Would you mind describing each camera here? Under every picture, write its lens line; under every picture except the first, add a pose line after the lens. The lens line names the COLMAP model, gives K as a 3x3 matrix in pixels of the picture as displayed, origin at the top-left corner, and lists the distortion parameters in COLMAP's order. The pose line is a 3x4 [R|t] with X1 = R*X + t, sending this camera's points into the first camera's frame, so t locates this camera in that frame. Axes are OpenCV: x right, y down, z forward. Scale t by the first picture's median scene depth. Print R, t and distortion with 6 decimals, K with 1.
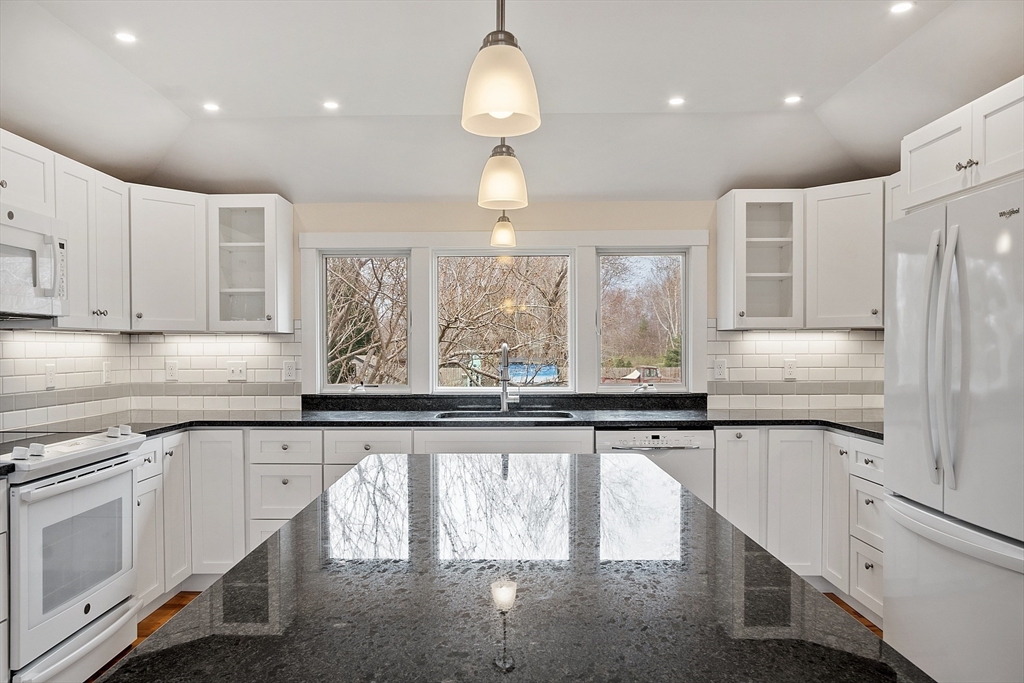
lens RADIAL K [[734.6, 0, 507.5], [0, 734.6, 355.9], [0, 0, 1]] dist [-0.013190, 0.010359]
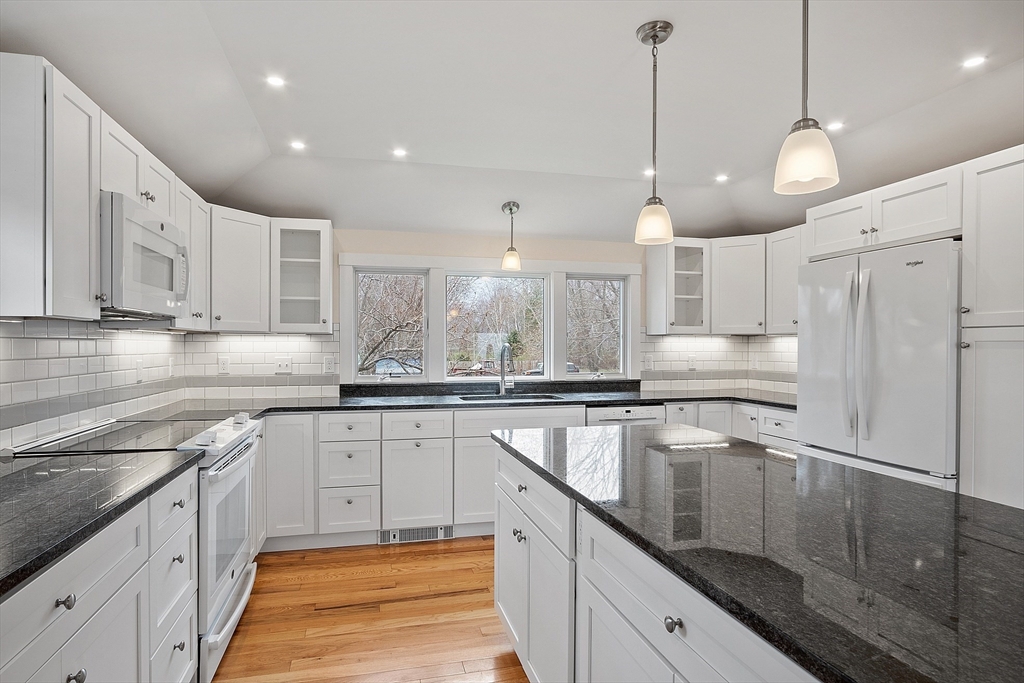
lens RADIAL K [[549.4, 0, 514.3], [0, 549.4, 347.7], [0, 0, 1]] dist [-0.019863, -0.000475]
pose [[0.968300, 0.003283, 0.249769, -0.245909], [-0.001216, 0.999964, -0.008427, -0.001003], [-0.249787, 0.007856, 0.968269, 0.042399]]
